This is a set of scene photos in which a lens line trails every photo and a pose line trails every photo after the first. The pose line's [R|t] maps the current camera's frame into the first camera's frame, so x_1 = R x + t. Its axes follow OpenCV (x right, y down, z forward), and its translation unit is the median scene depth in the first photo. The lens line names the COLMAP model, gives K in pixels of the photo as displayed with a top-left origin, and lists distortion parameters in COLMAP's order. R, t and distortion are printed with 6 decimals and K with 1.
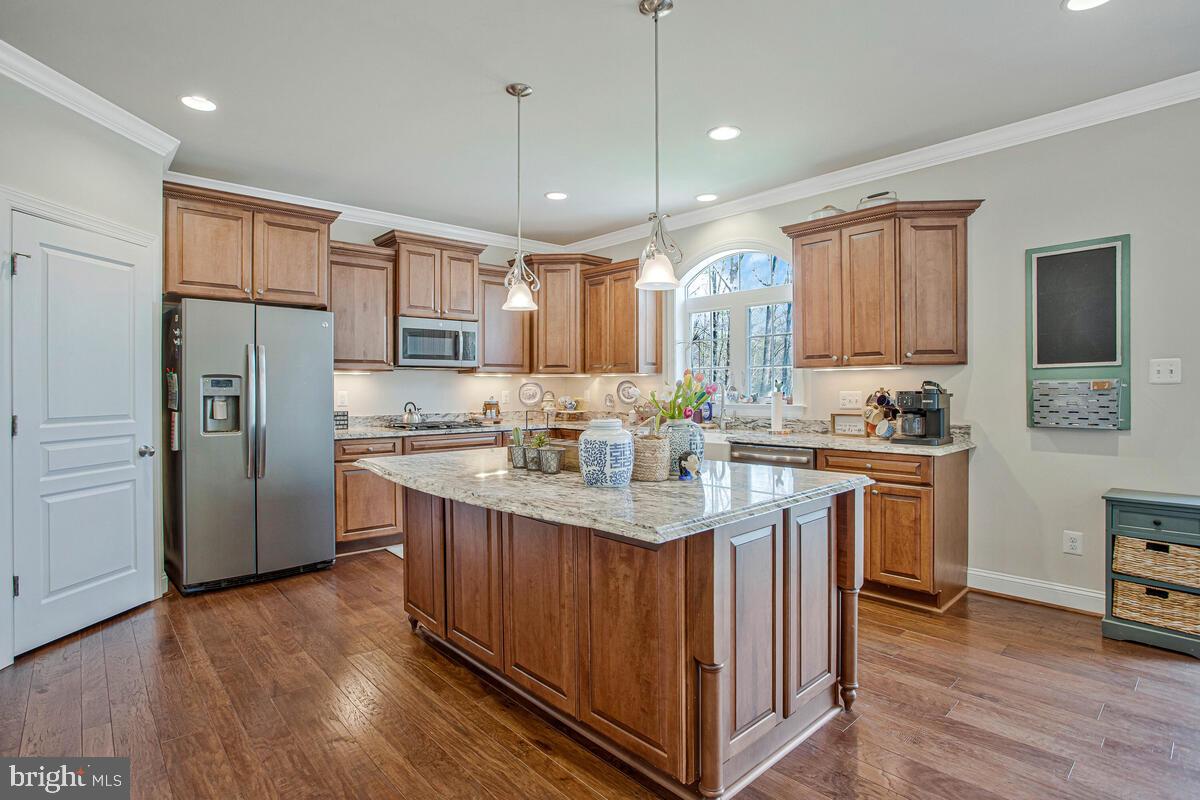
lens RADIAL K [[626.7, 0, 600.0], [0, 626.7, 400.0], [0, 0, 1]] dist [-0.004286, -0.000014]
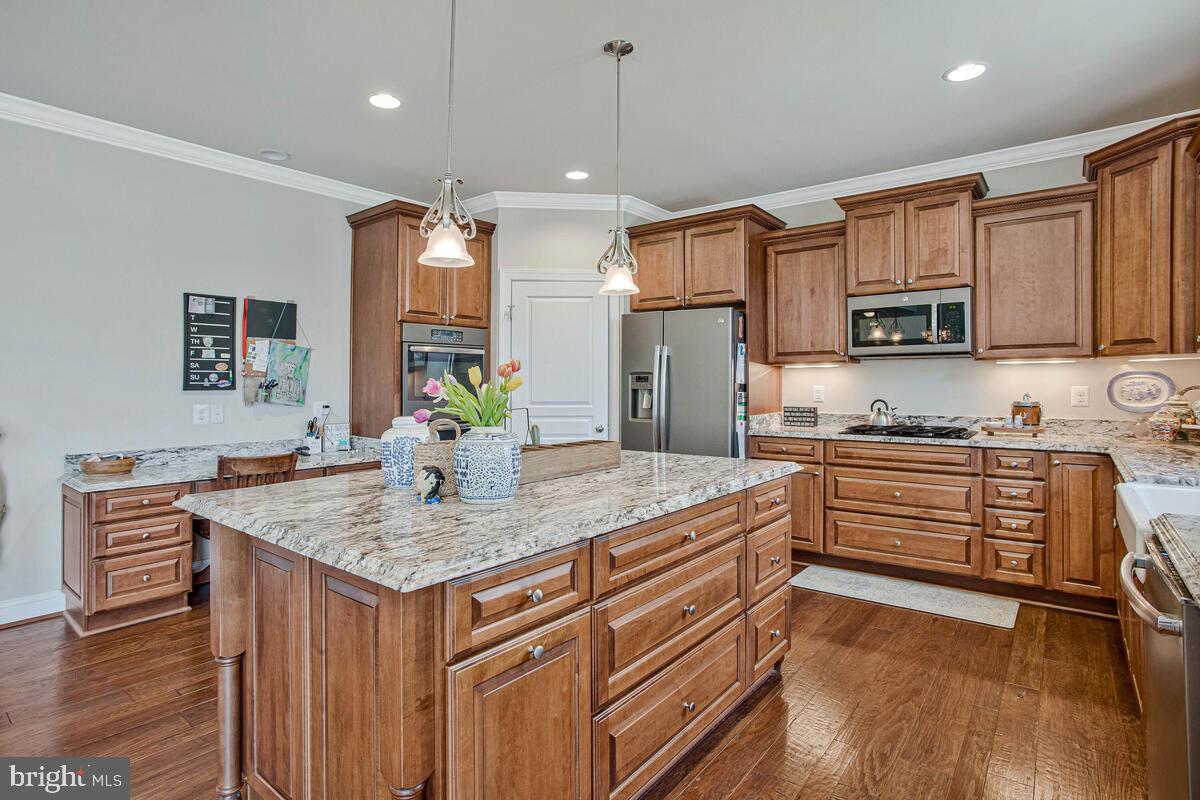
lens RADIAL K [[603.5, 0, 585.8], [0, 603.5, 398.7], [0, 0, 1]] dist [-0.076121, 0.036573]
pose [[0.165275, 0.026252, -0.985898, 0.411237], [-0.013710, 0.999610, 0.024319, -0.011786], [0.986152, 0.009497, 0.165571, 0.519093]]
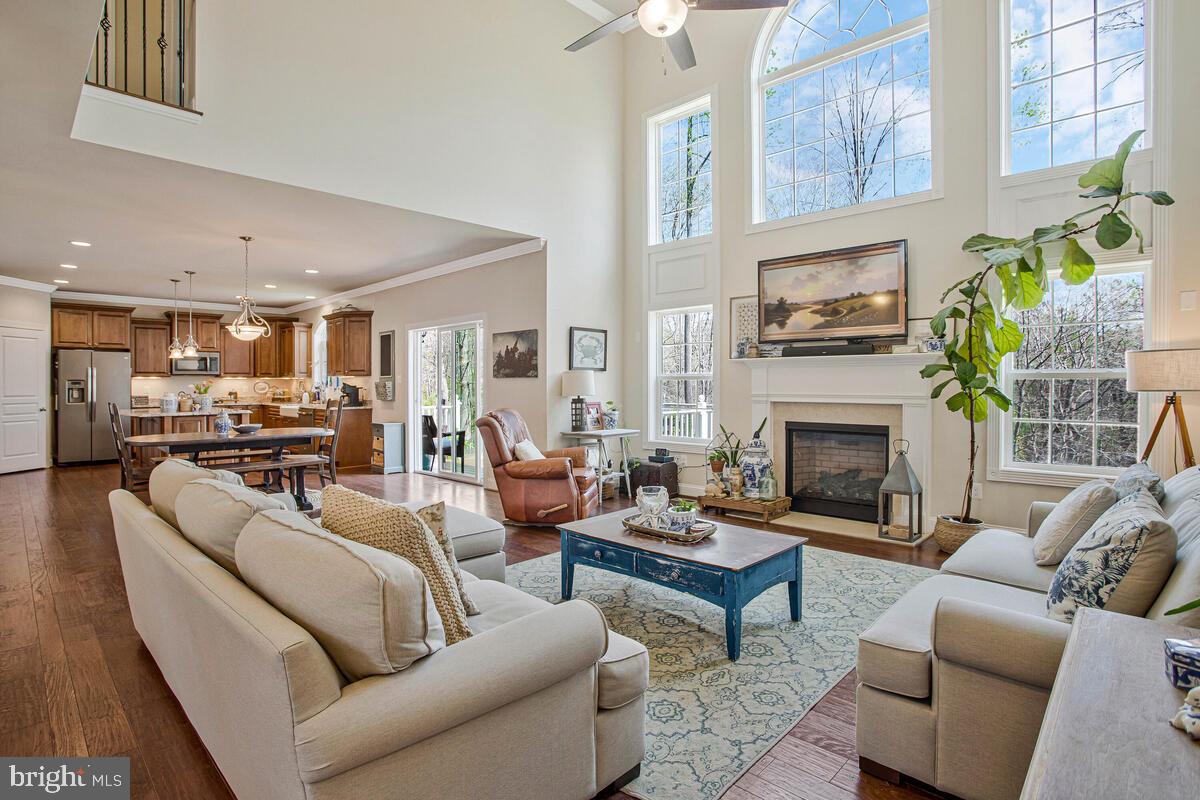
lens RADIAL K [[603.5, 0, 585.8], [0, 603.5, 398.7], [0, 0, 1]] dist [-0.076121, 0.036573]
pose [[0.998268, 0.000013, 0.058822, 0.956909], [-0.000367, 0.999982, 0.006002, 0.015342], [-0.058821, -0.006013, 0.998250, -1.062396]]
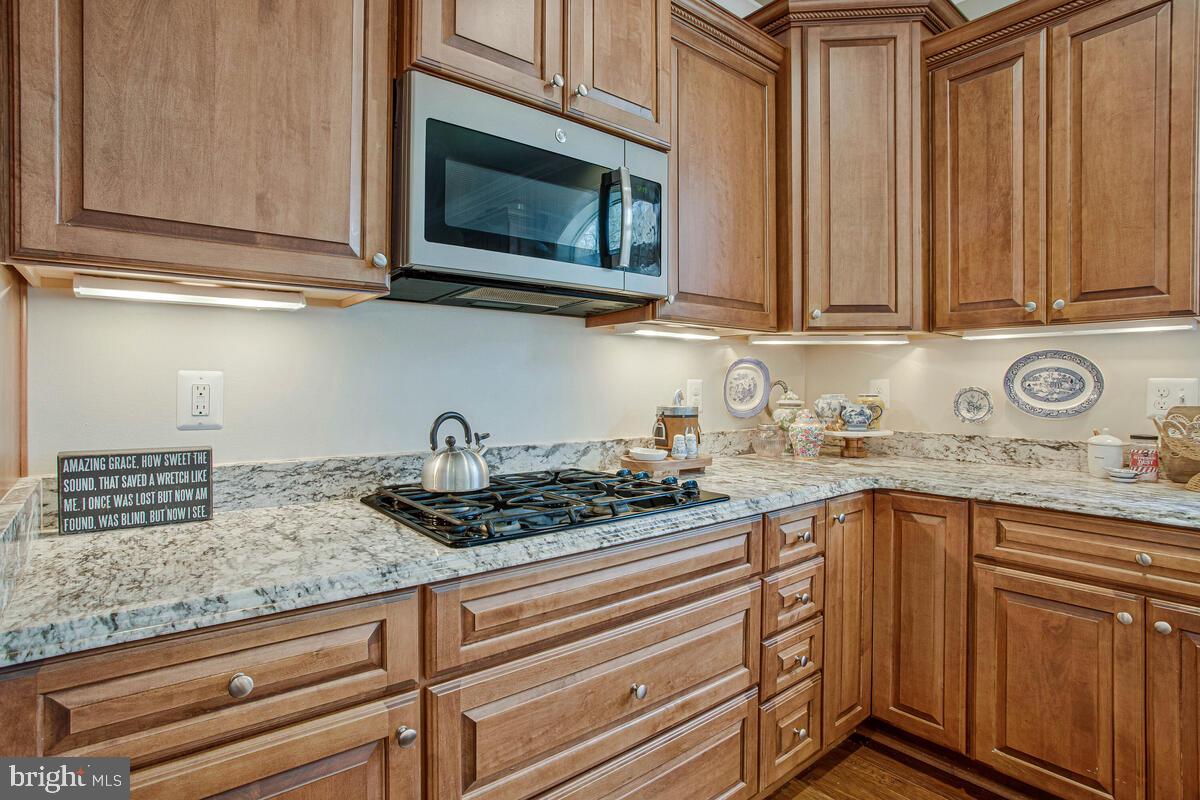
lens RADIAL K [[616.5, 0, 603.3], [0, 616.5, 390.6], [0, 0, 1]] dist [-0.040586, -0.000048]
pose [[0.999609, 0.002506, -0.027841, -0.237171], [-0.002886, 0.999903, -0.013621, -0.002998], [0.027804, 0.013696, 0.999520, 0.758973]]
